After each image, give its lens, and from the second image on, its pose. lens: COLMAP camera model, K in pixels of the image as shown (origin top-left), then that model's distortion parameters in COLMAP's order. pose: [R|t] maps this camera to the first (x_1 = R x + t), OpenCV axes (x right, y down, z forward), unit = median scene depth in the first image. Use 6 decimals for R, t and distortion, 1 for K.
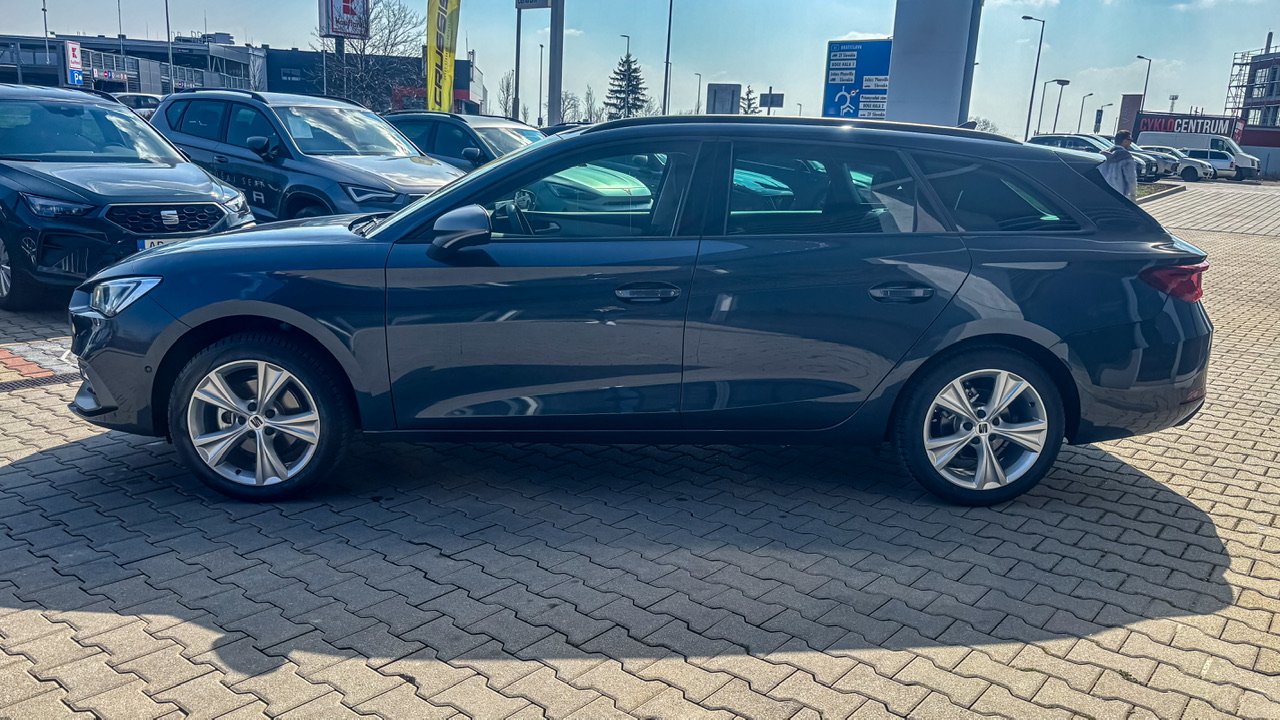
lens RADIAL K [[960.7, 0, 646.2], [0, 960.7, 362.7], [0, 0, 1]] dist [0.015647, 0.001569]
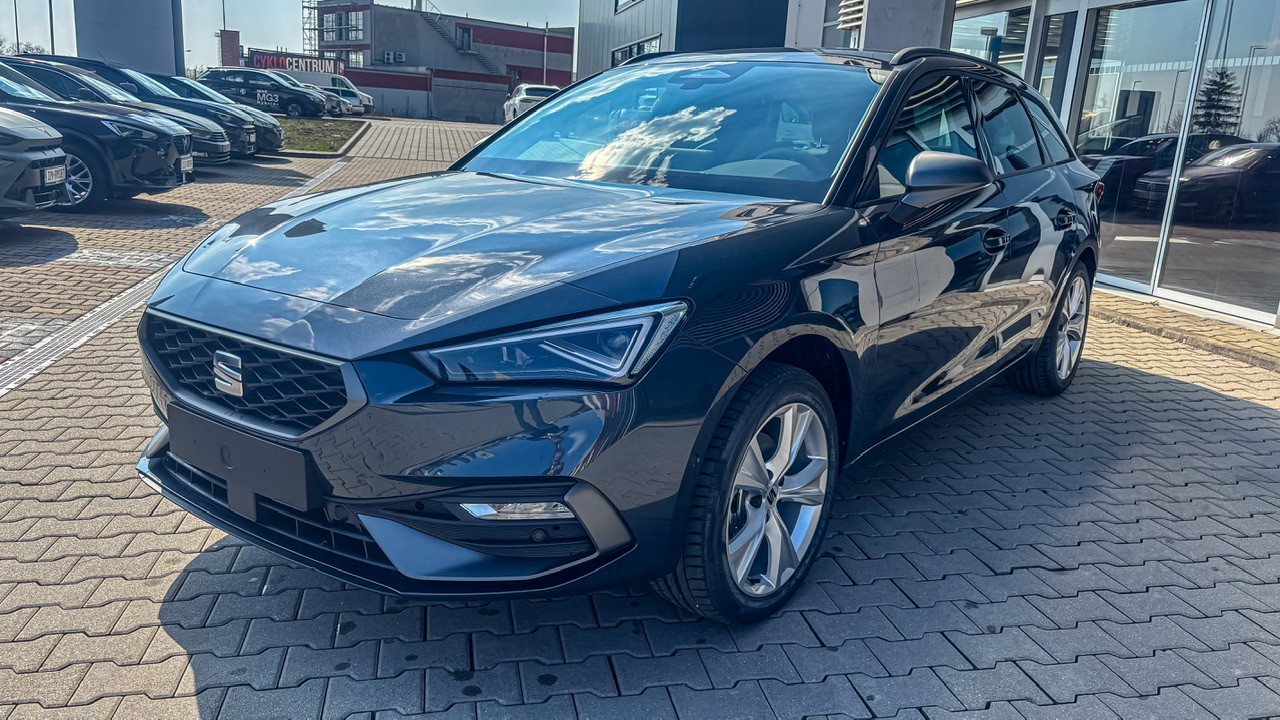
lens RADIAL K [[960.7, 0, 638.8], [0, 960.7, 363.8], [0, 0, 1]] dist [0.015647, 0.001569]
pose [[0.645849, -0.192077, 0.738909, -0.465121], [0.144009, 0.981111, 0.129164, -0.063449], [-0.749761, 0.022989, 0.661310, 0.316417]]
